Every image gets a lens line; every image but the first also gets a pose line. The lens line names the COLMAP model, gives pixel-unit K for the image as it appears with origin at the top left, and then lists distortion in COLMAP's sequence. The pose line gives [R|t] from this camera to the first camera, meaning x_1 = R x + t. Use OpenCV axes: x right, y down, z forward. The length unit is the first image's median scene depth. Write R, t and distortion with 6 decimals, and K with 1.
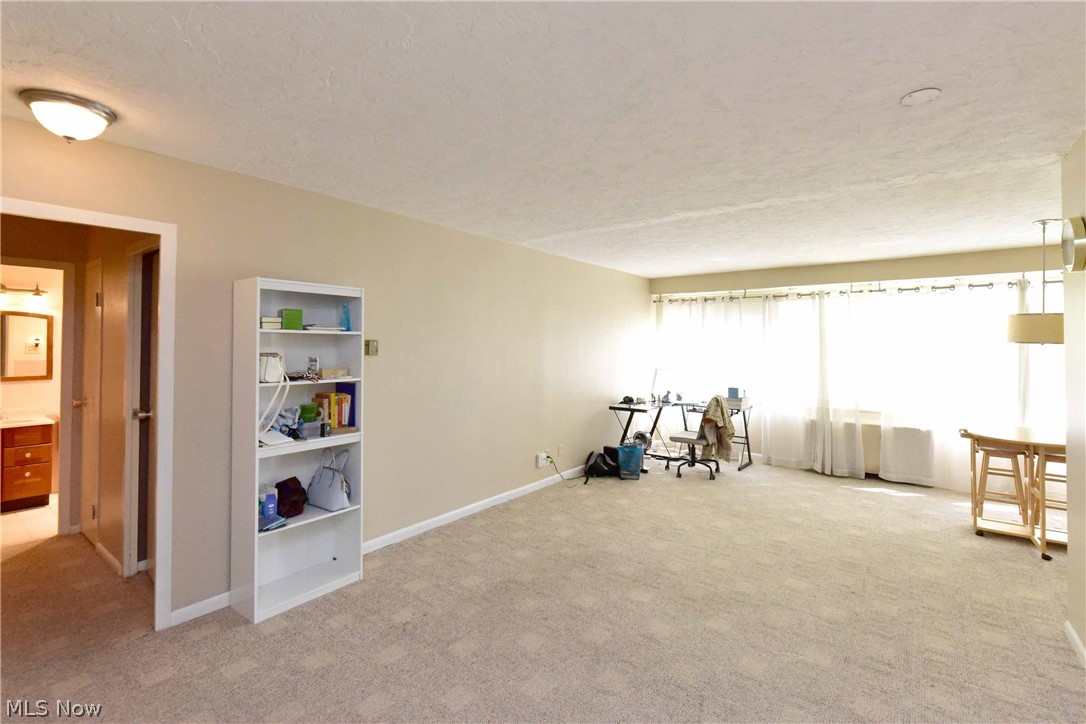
lens RADIAL K [[482.9, 0, 556.7], [0, 482.9, 335.9], [0, 0, 1]] dist [-0.005158, -0.002128]
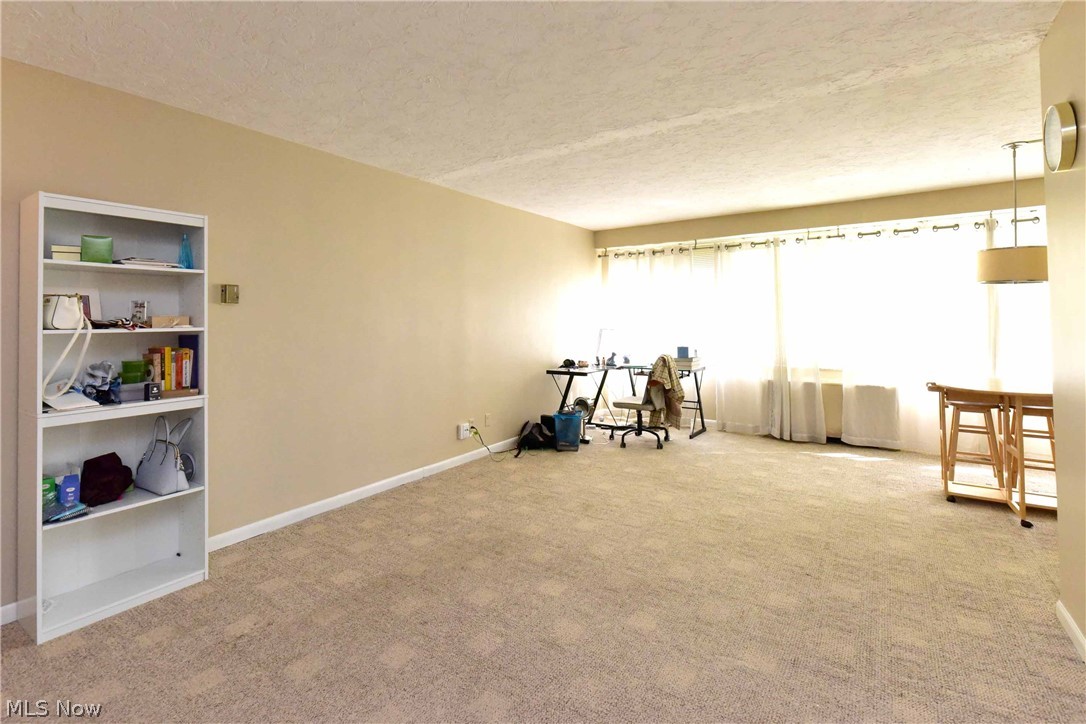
lens RADIAL K [[501.1, 0, 541.3], [0, 501.1, 306.2], [0, 0, 1]] dist [-0.003910, -0.002565]
pose [[0.998915, -0.013929, 0.044439, 0.105707], [0.014228, 0.999878, -0.006420, 0.058345], [-0.044344, 0.007045, 0.998991, 0.130508]]
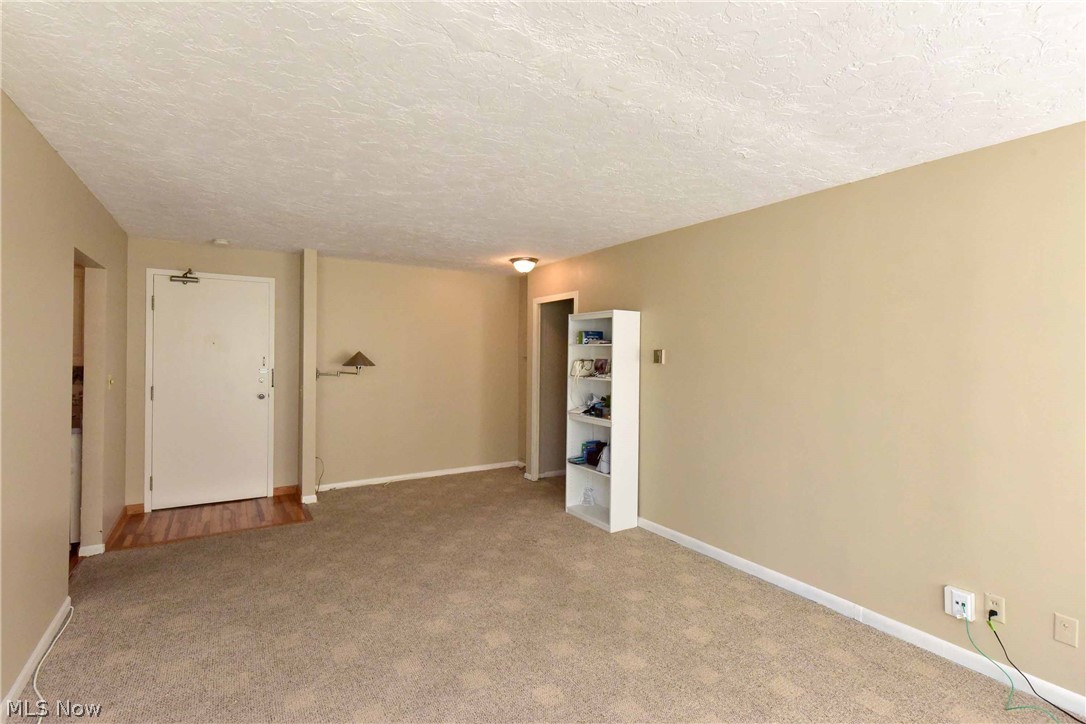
lens RADIAL K [[503.7, 0, 542.4], [0, 503.7, 354.7], [0, 0, 1]] dist [-0.002962, -0.000382]
pose [[-0.359155, -0.001444, -0.933277, 0.839959], [0.005453, 0.999978, -0.003645, 0.021657], [0.933262, -0.006398, -0.359139, 1.179900]]
